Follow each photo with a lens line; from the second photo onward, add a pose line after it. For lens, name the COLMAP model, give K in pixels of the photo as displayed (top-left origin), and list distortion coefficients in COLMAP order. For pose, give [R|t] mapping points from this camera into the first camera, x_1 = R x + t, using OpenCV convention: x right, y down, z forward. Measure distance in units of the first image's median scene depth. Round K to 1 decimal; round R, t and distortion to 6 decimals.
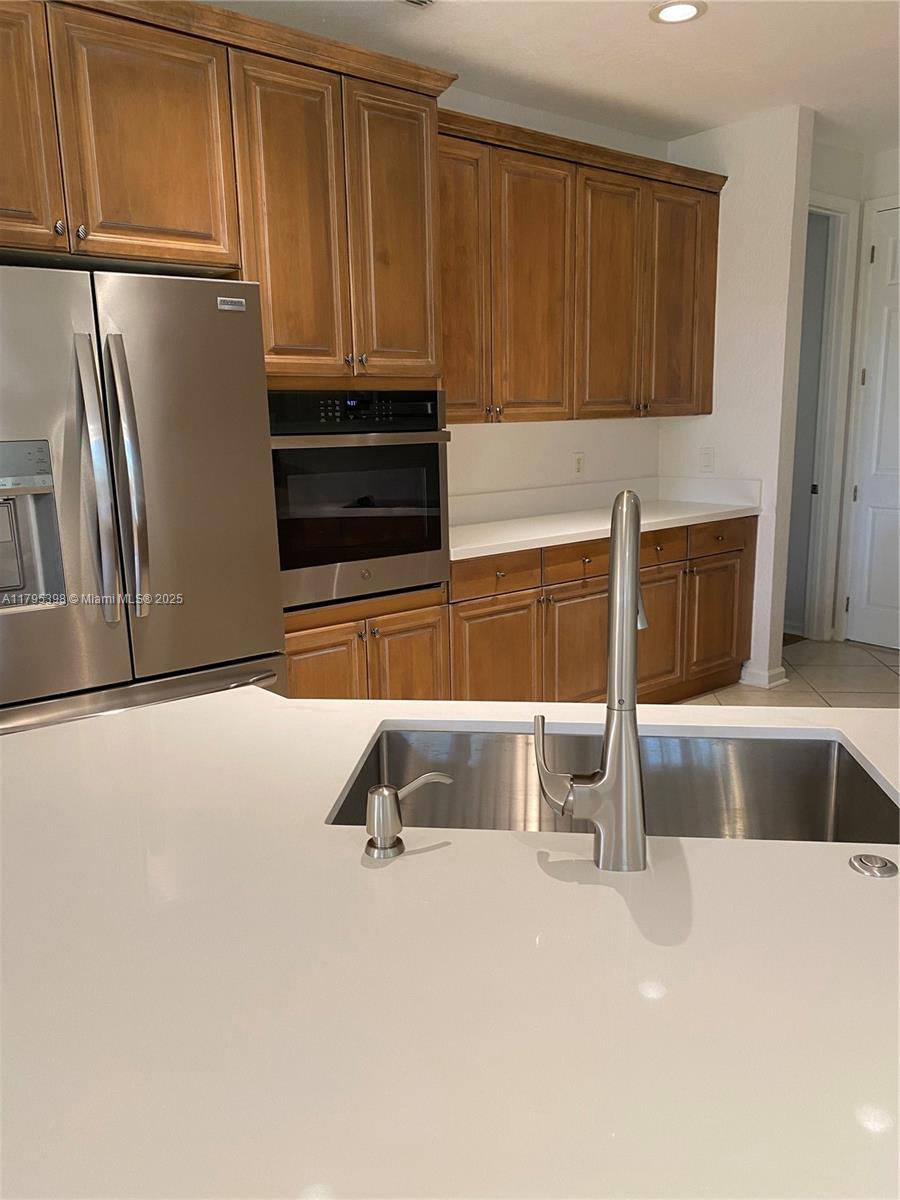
lens RADIAL K [[920.6, 0, 431.5], [0, 920.6, 593.6], [0, 0, 1]] dist [0.031404, -0.031125]
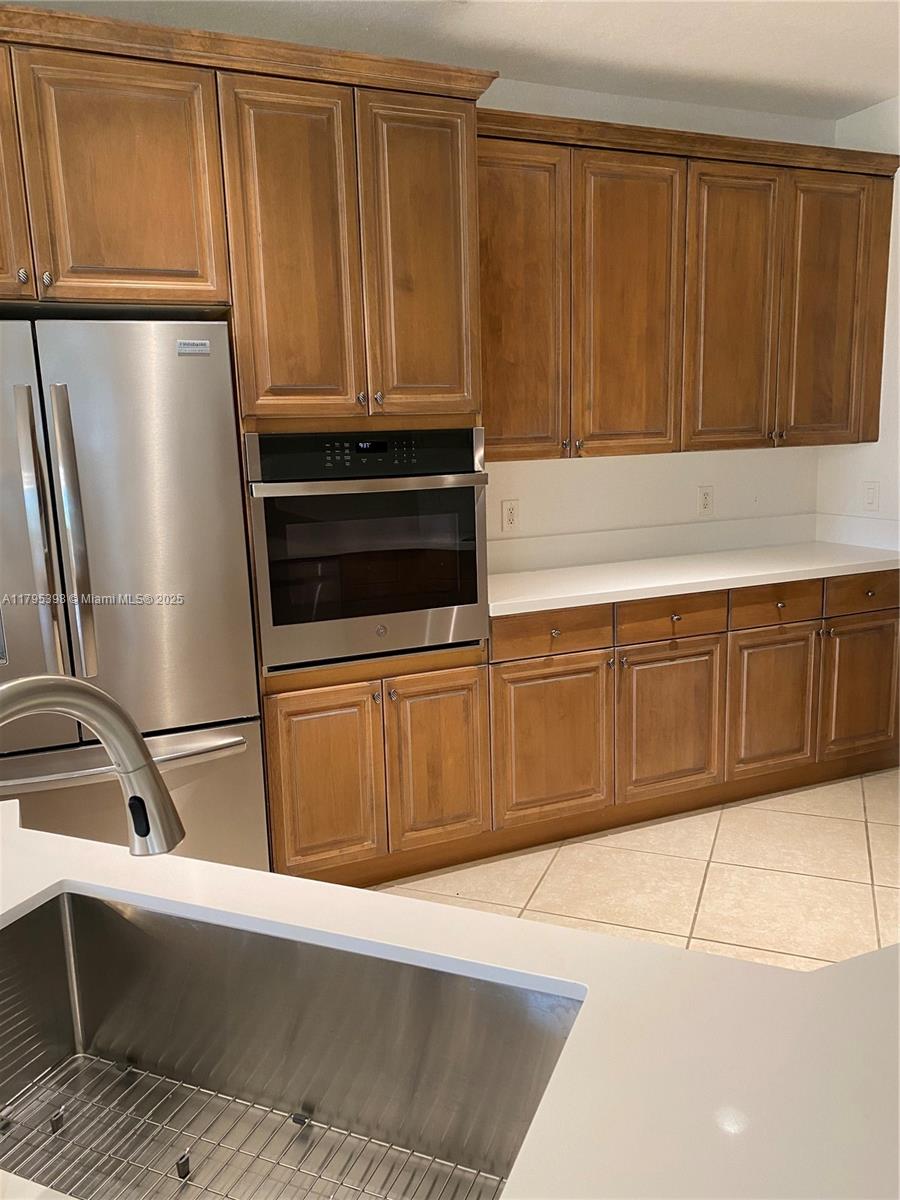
lens RADIAL K [[901.2, 0, 426.9], [0, 901.2, 587.4], [0, 0, 1]] dist [0.051329, -0.058773]
pose [[0.960233, 0.042309, -0.275974, 0.208094], [-0.044747, 0.998995, -0.002542, -0.061017], [0.275589, 0.014790, 0.961162, 0.146691]]
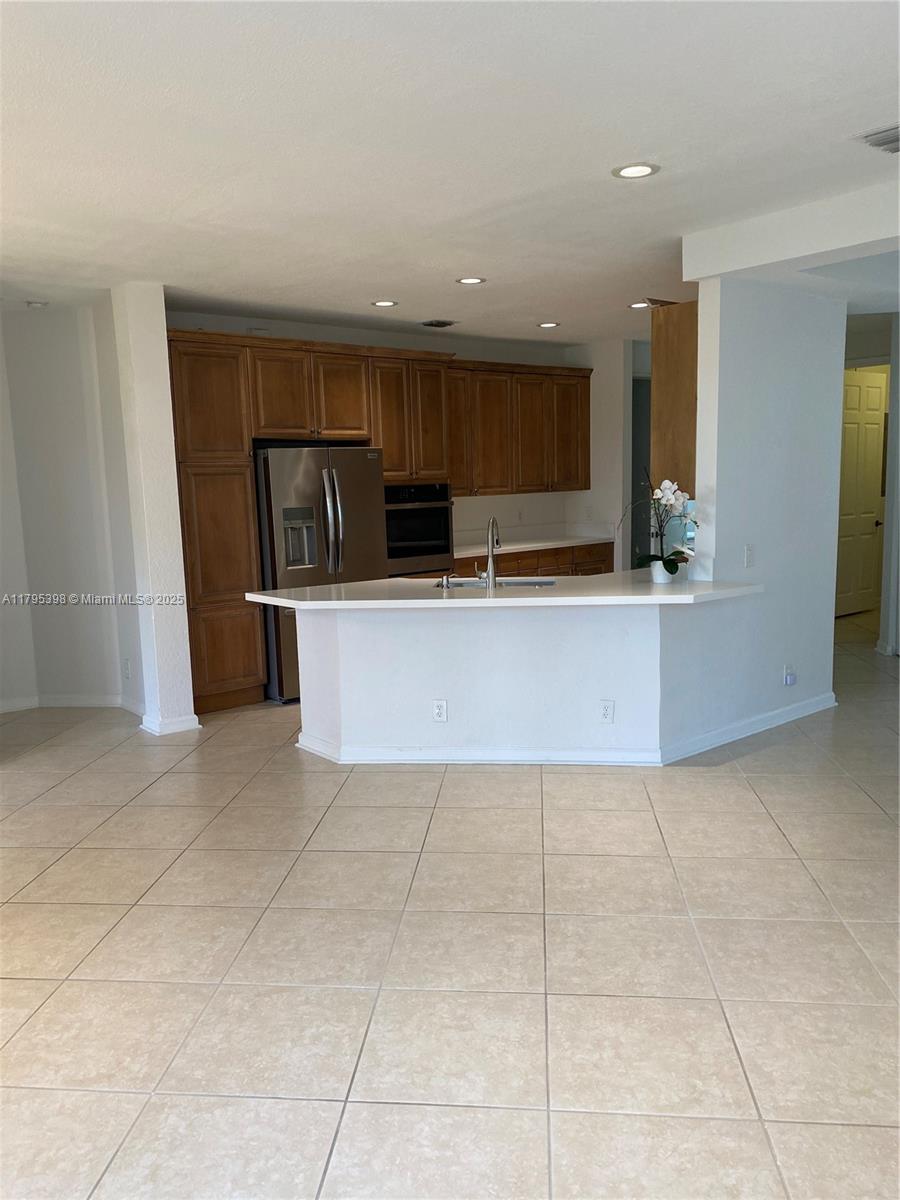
lens RADIAL K [[932.7, 0, 439.2], [0, 932.7, 591.9], [0, 0, 1]] dist [0.184044, -0.000197]
pose [[0.999904, -0.006627, 0.012164, -0.044742], [0.007408, 0.997834, -0.065366, 0.199523], [-0.011704, 0.065450, 0.997787, -1.299513]]
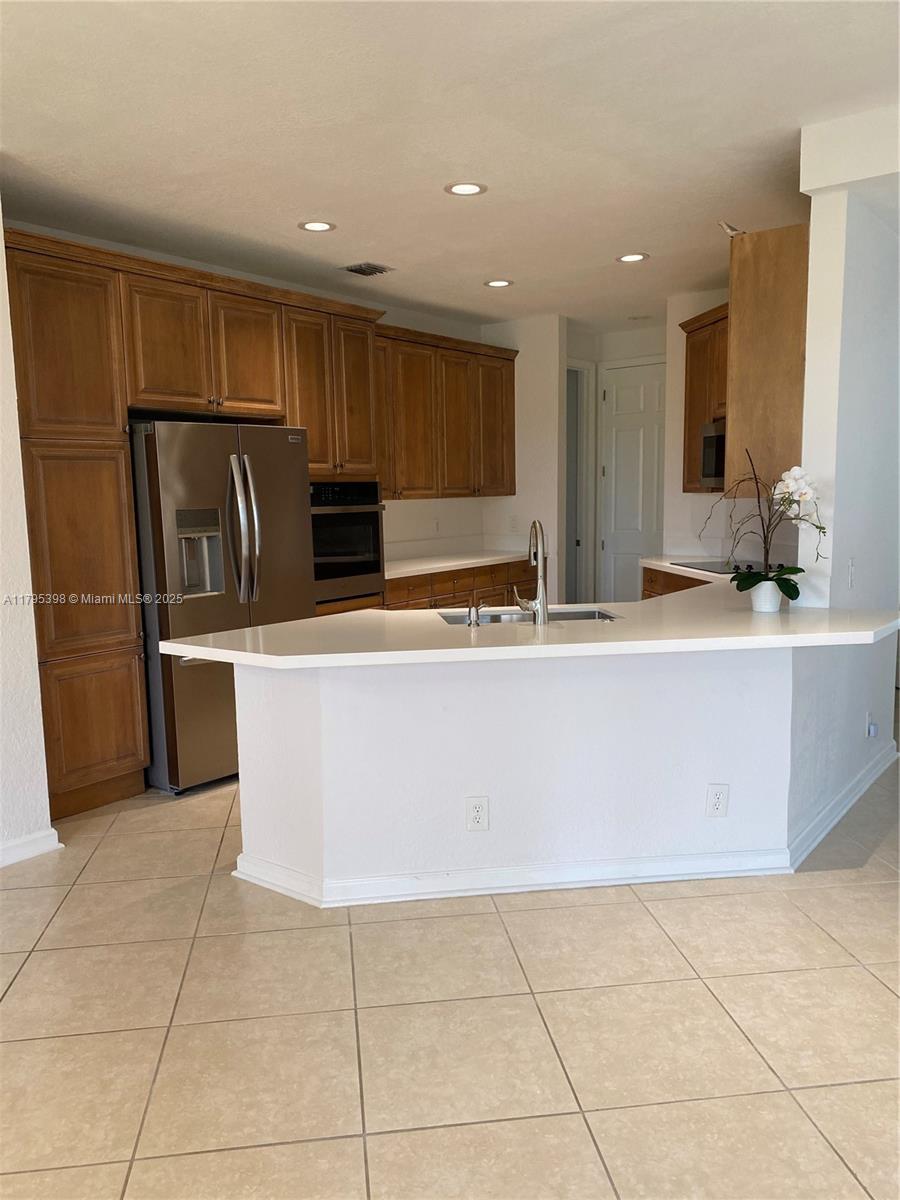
lens RADIAL K [[920.8, 0, 439.0], [0, 920.8, 607.2], [0, 0, 1]] dist [0.042659, -0.033368]
pose [[0.969666, -0.028101, 0.242811, -0.308012], [0.044454, 0.997077, -0.062133, 0.129981], [-0.240356, 0.071043, 0.968082, -0.698434]]
